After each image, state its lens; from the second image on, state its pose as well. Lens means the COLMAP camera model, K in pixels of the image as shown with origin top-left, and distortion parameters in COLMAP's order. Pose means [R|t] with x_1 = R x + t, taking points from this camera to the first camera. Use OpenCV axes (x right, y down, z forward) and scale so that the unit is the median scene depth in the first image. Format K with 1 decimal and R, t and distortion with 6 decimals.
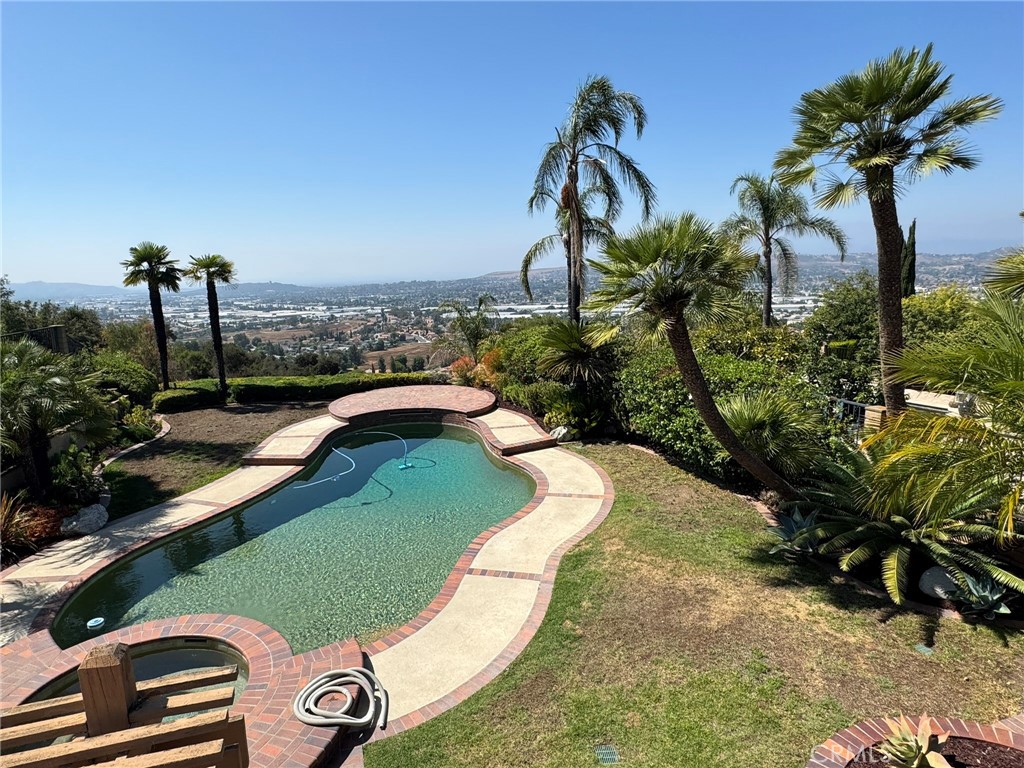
lens RADIAL K [[614.5, 0, 506.7], [0, 614.5, 387.0], [0, 0, 1]] dist [-0.003066, -0.001878]
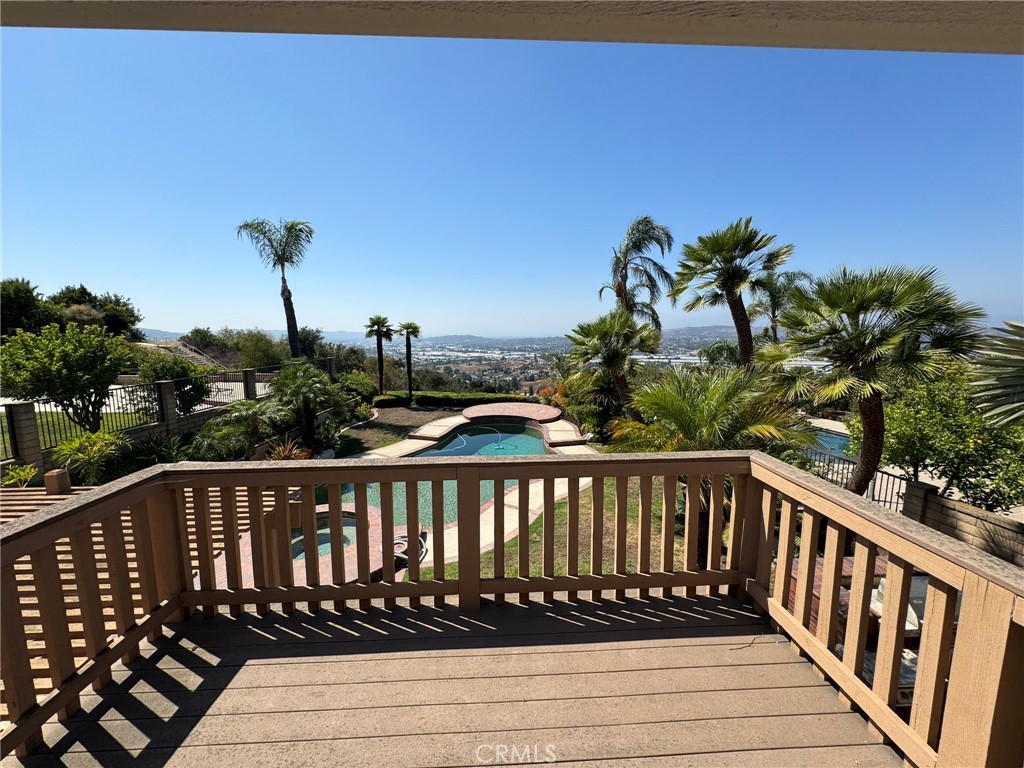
lens RADIAL K [[409.8, 0, 512.0], [0, 409.8, 384.0], [0, 0, 1]] dist [-0.002477, -0.000454]
pose [[0.966941, 0.056875, -0.248575, 0.125449], [-0.070898, 0.996336, -0.047824, 0.002287], [0.244944, 0.063866, 0.967431, -0.085203]]
